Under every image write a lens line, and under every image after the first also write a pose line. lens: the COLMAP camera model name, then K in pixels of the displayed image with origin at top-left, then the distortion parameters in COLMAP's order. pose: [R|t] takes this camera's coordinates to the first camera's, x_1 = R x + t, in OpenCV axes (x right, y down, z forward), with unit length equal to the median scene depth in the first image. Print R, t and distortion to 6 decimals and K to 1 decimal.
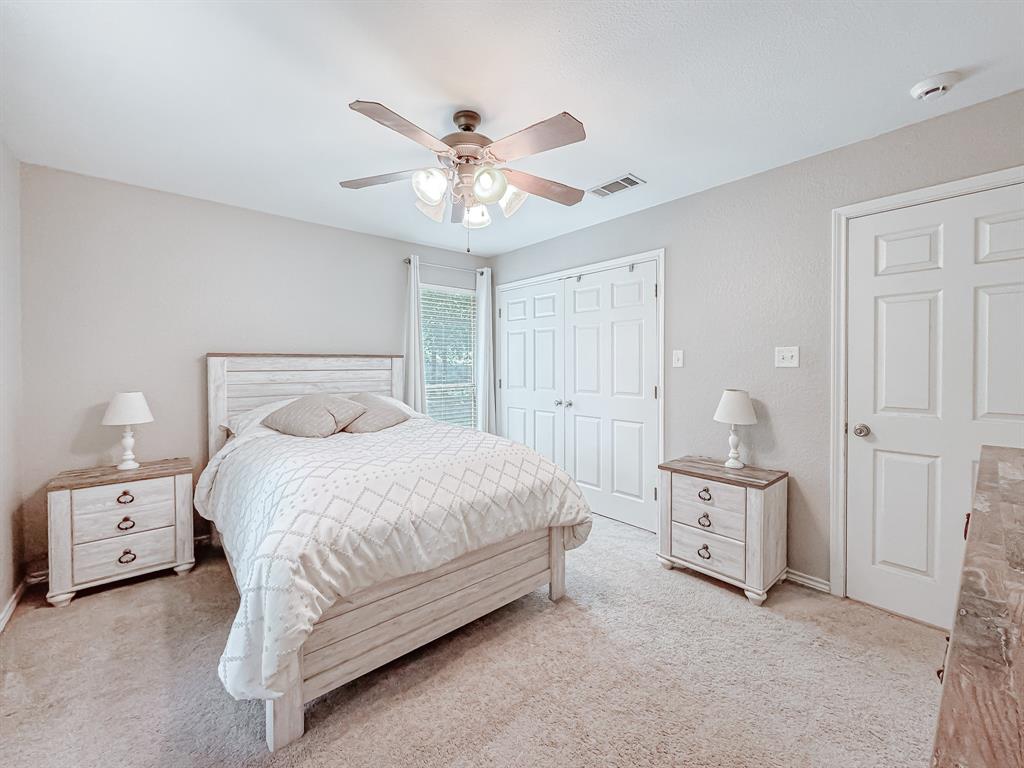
lens RADIAL K [[418.5, 0, 517.7], [0, 418.5, 377.7], [0, 0, 1]] dist [-0.002918, -0.000185]
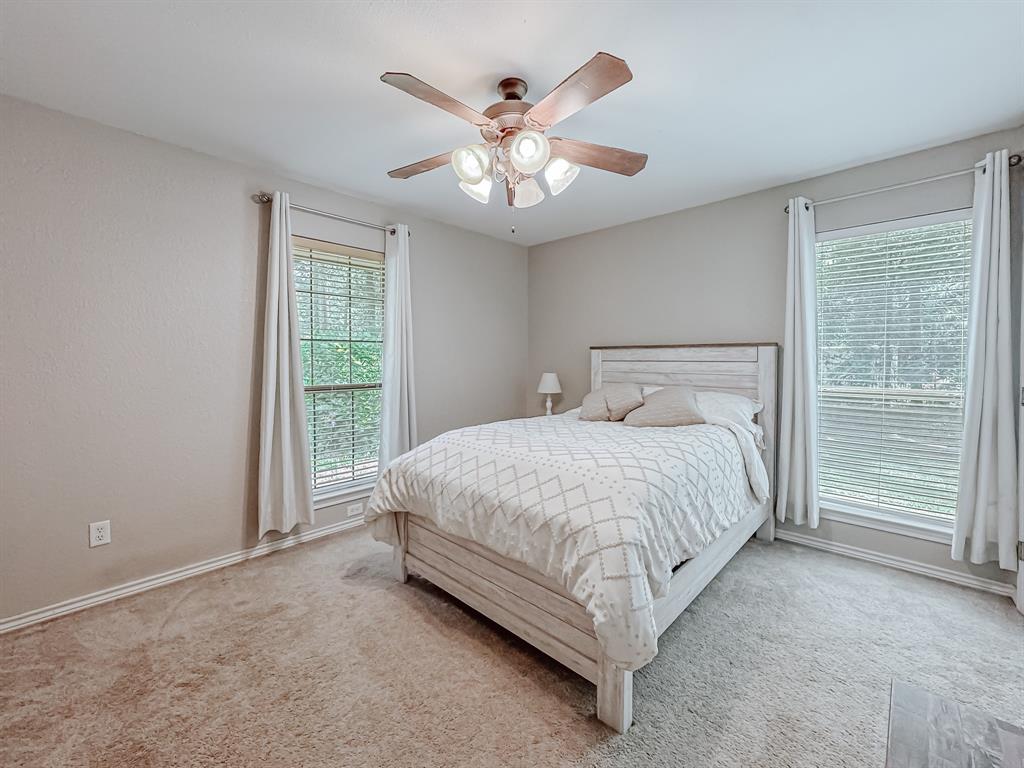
lens RADIAL K [[418.5, 0, 517.3], [0, 418.5, 375.8], [0, 0, 1]] dist [-0.002918, -0.000185]
pose [[0.094317, 0.044631, -0.994541, 0.729520], [-0.033372, 0.998575, 0.041647, -0.019091], [0.994983, 0.029261, 0.095672, 0.838581]]
